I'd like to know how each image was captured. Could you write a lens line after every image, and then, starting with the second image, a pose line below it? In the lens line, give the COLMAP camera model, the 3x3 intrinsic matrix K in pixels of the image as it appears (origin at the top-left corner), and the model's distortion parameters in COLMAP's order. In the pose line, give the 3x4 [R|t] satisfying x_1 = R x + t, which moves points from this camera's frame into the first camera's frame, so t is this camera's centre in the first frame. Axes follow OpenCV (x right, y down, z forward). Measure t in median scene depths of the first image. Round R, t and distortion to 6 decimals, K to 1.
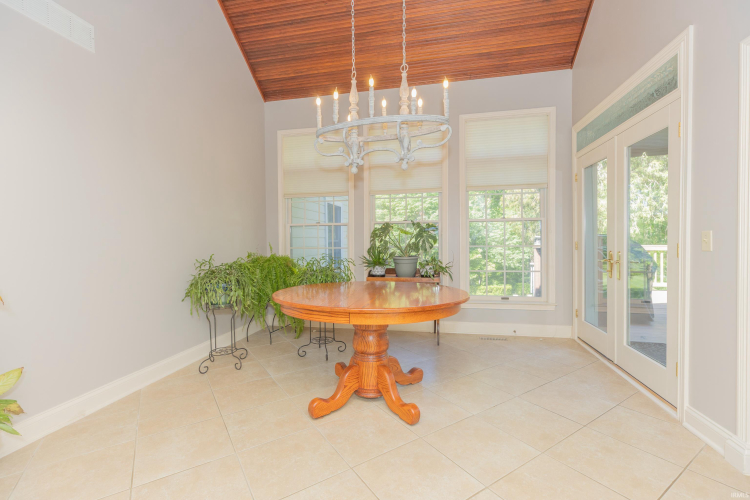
lens RADIAL K [[331.6, 0, 373.5], [0, 331.6, 246.9], [0, 0, 1]] dist [0.025710, -0.001044]
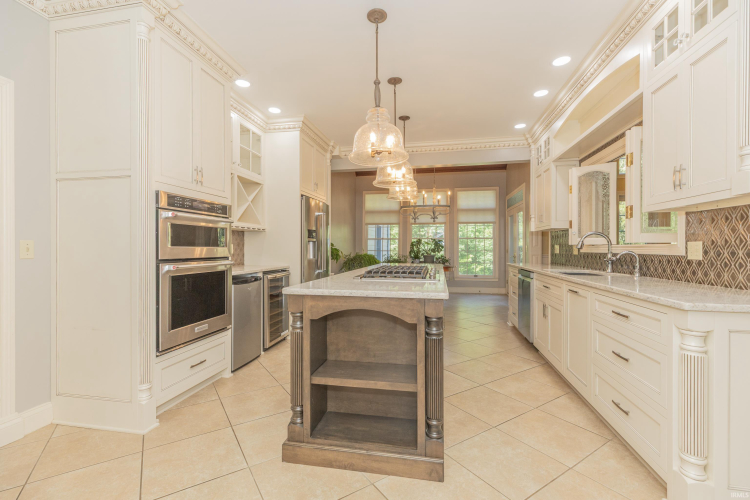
lens RADIAL K [[331.6, 0, 375.6], [0, 331.6, 248.9], [0, 0, 1]] dist [0.025710, -0.001044]
pose [[0.999908, 0.012229, 0.005830, -0.251991], [-0.012110, 0.999727, -0.020005, 0.035688], [-0.006073, 0.019933, 0.999783, -1.098965]]
